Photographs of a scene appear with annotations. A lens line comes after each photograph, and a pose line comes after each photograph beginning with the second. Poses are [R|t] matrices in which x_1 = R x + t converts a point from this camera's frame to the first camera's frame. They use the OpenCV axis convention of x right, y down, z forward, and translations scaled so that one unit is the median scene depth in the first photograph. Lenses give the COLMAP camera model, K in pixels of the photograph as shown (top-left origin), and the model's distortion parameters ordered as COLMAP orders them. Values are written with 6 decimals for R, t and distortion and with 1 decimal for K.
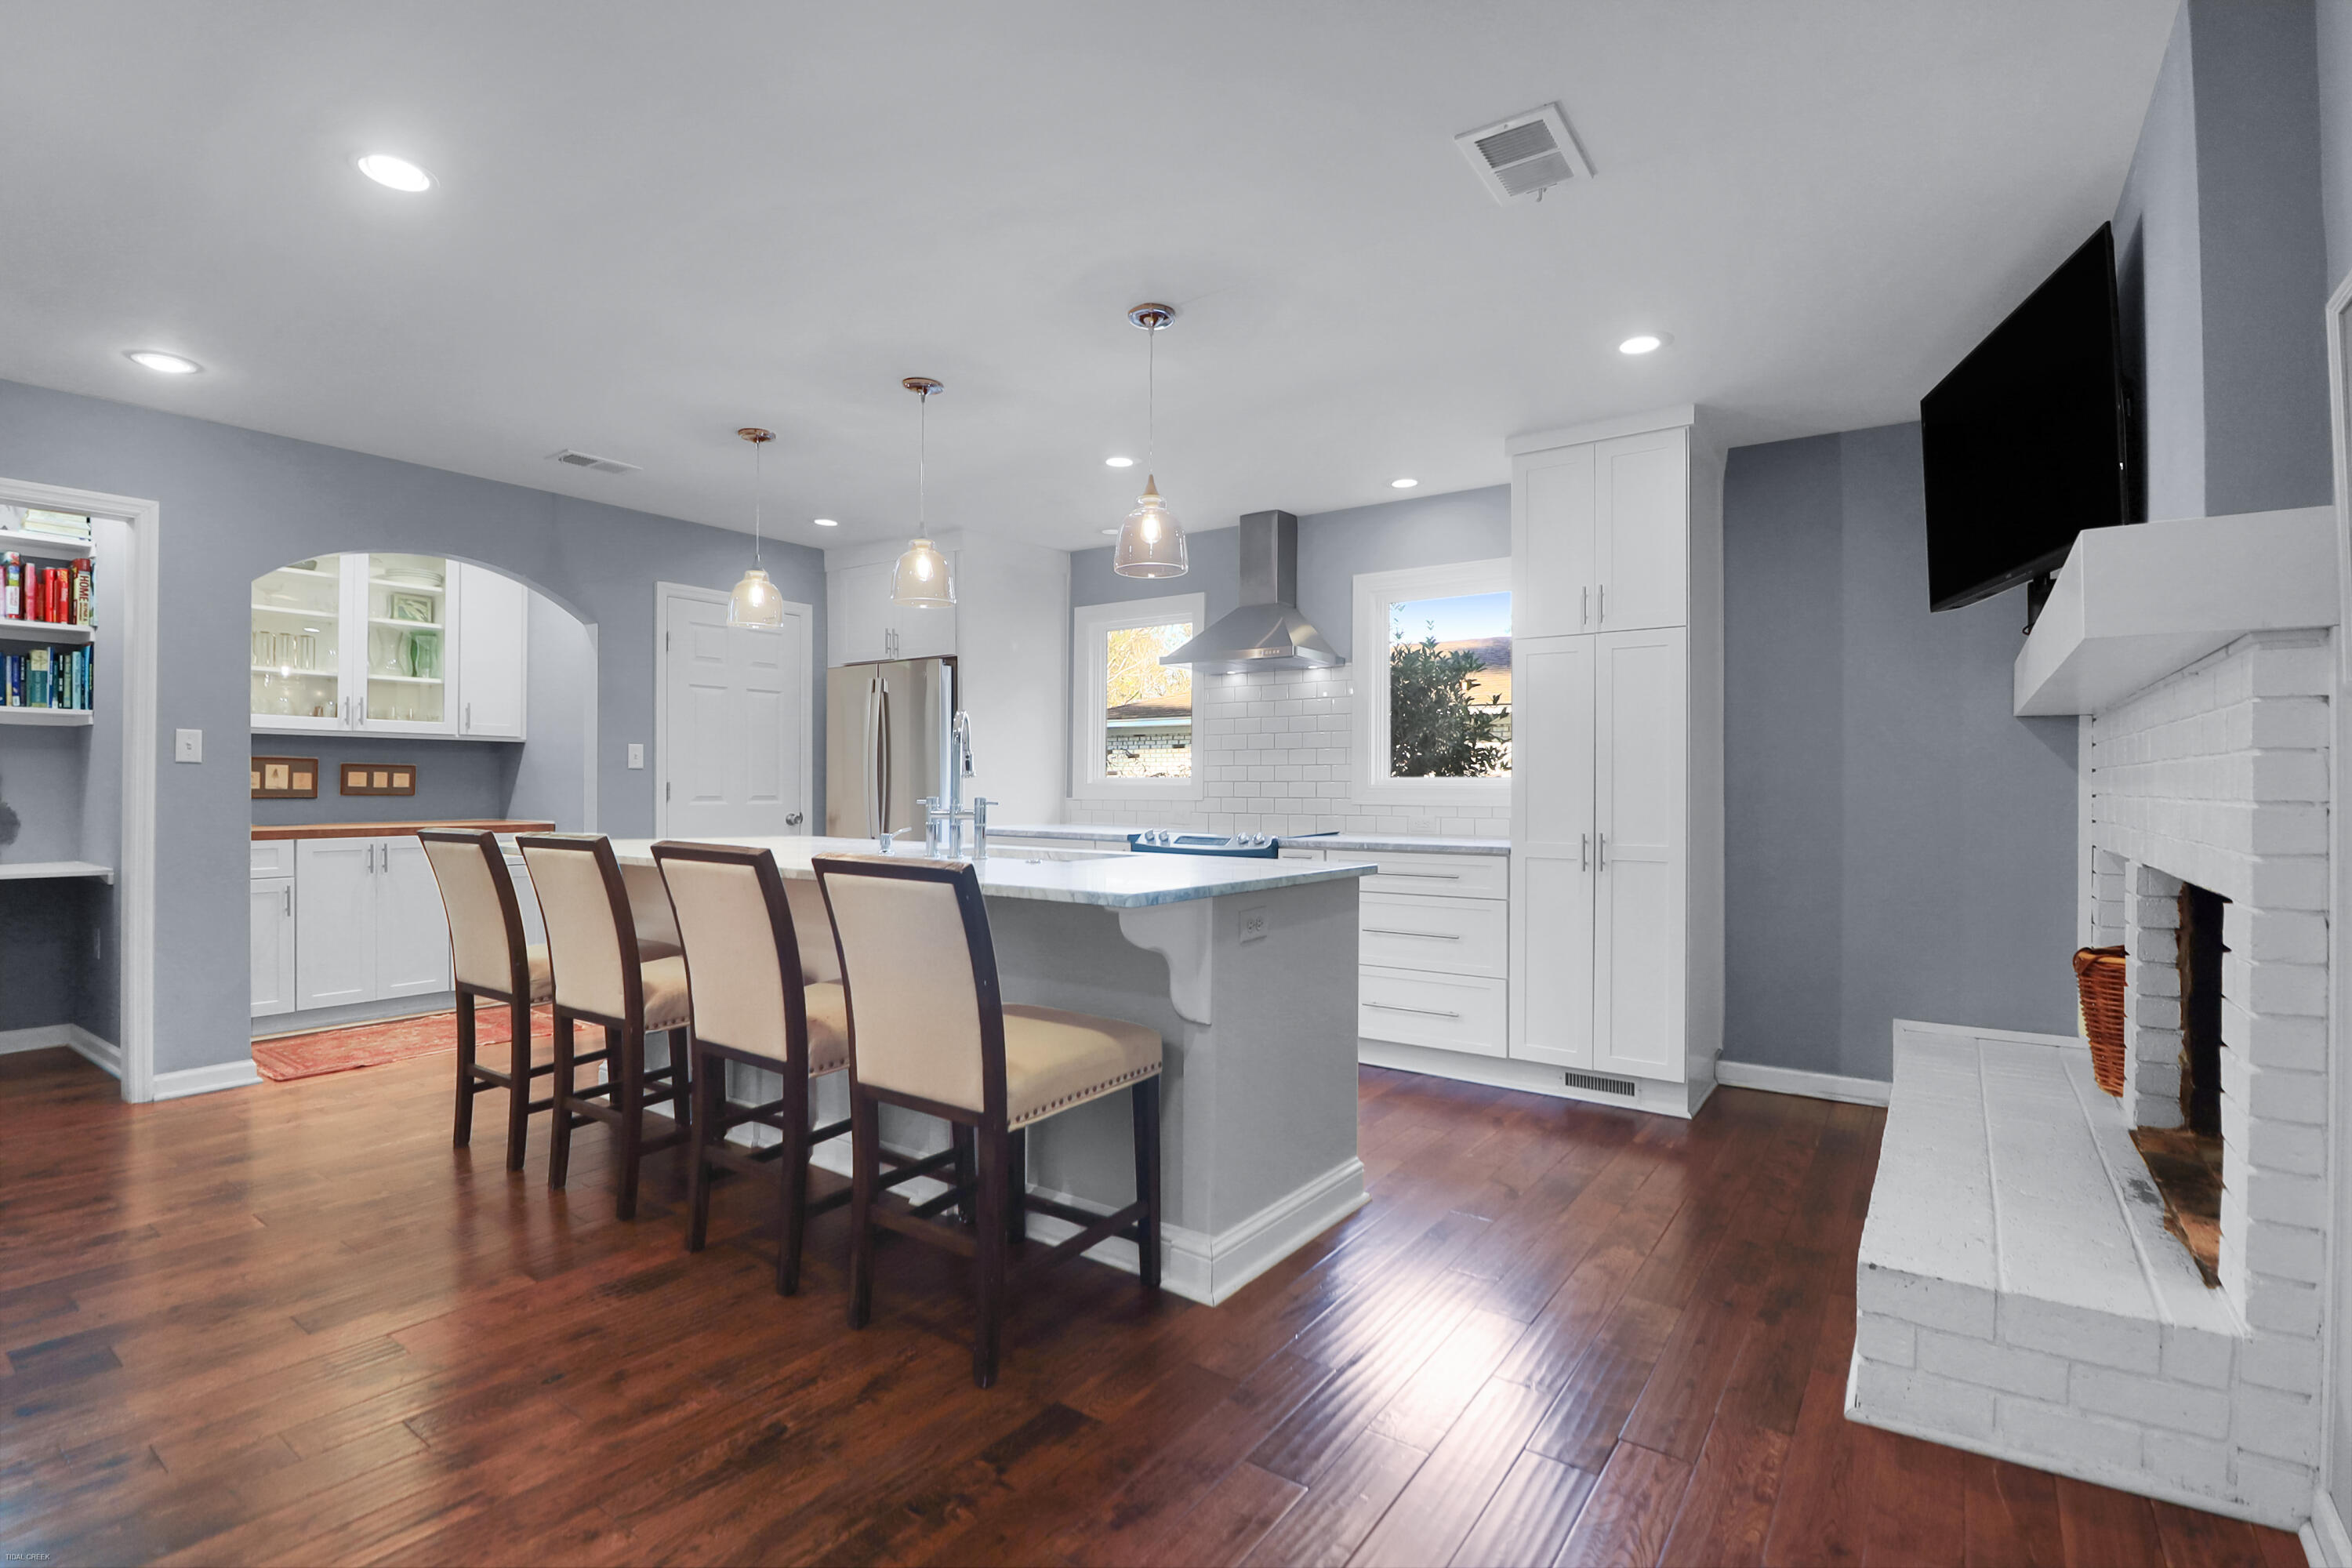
lens RADIAL K [[1073.5, 0, 1156.4], [0, 1073.5, 785.3], [0, 0, 1]] dist [-0.000323, -0.000040]
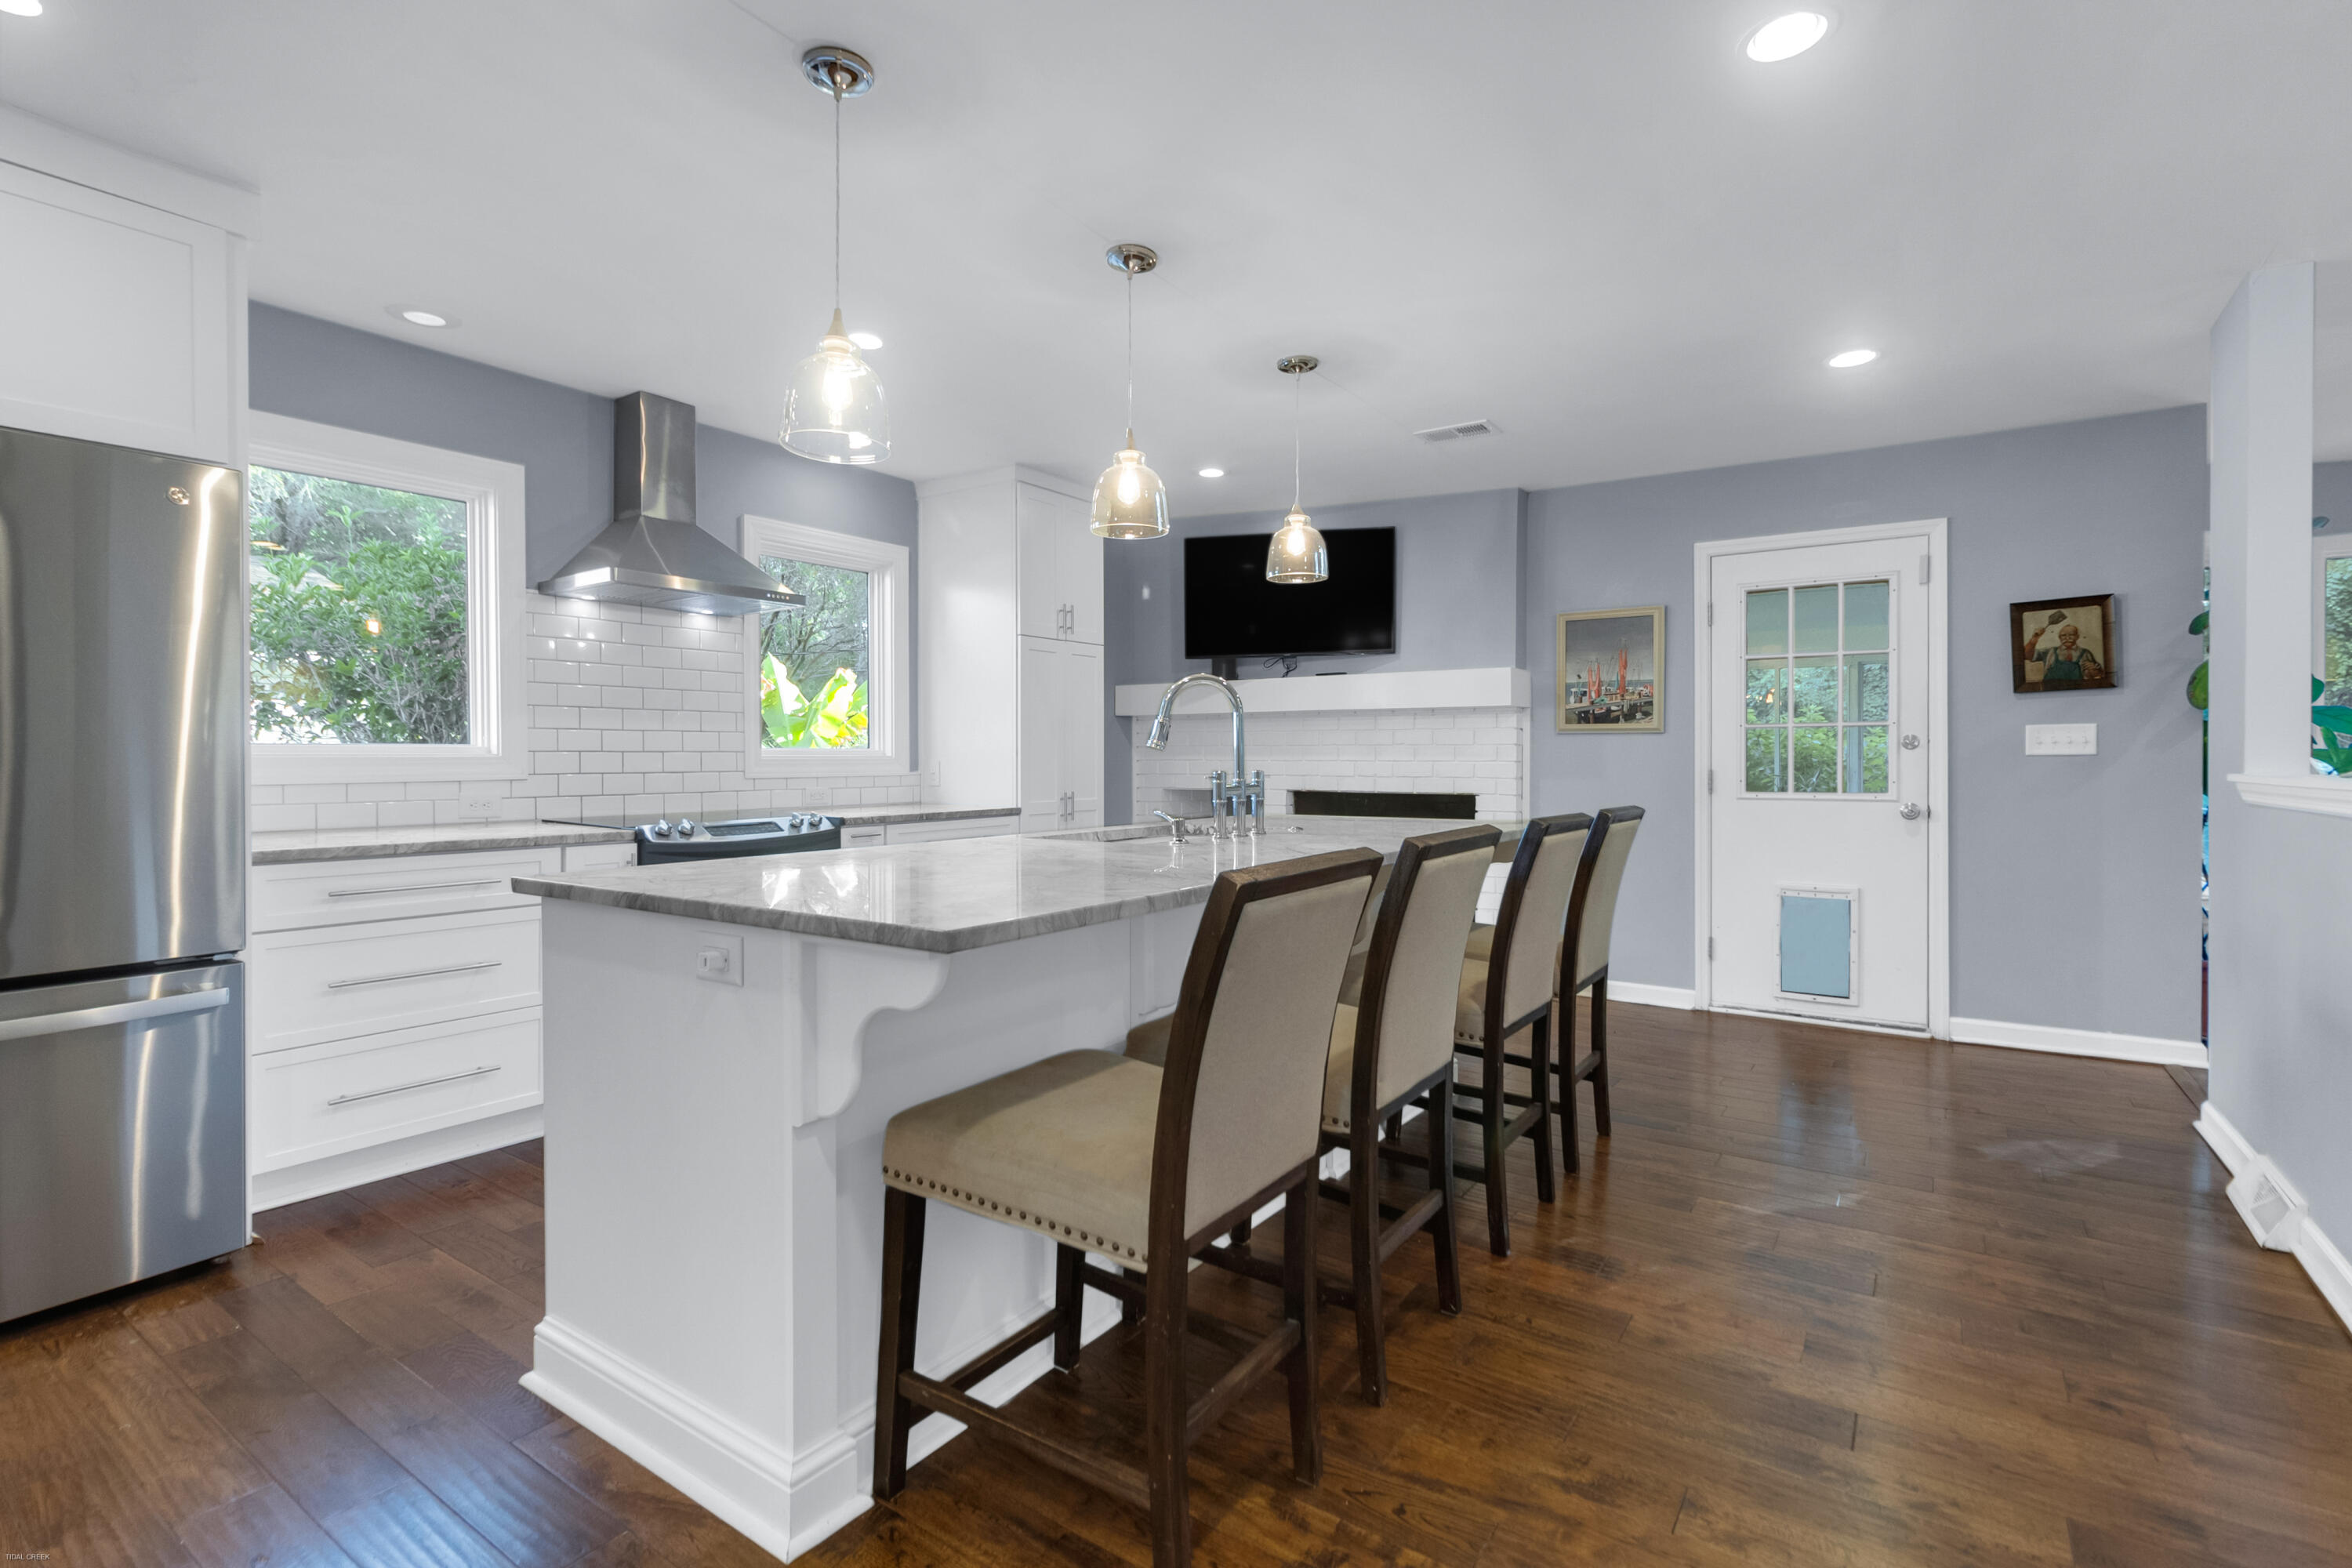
lens RADIAL K [[1102.8, 0, 1176.6], [0, 1102.8, 757.1], [0, 0, 1]] dist [0.001988, 0.000046]
pose [[0.016039, -0.005873, 0.999854, -0.757951], [-0.001943, 0.999981, 0.005905, -0.005793], [-0.999869, -0.002037, 0.016027, 0.694855]]
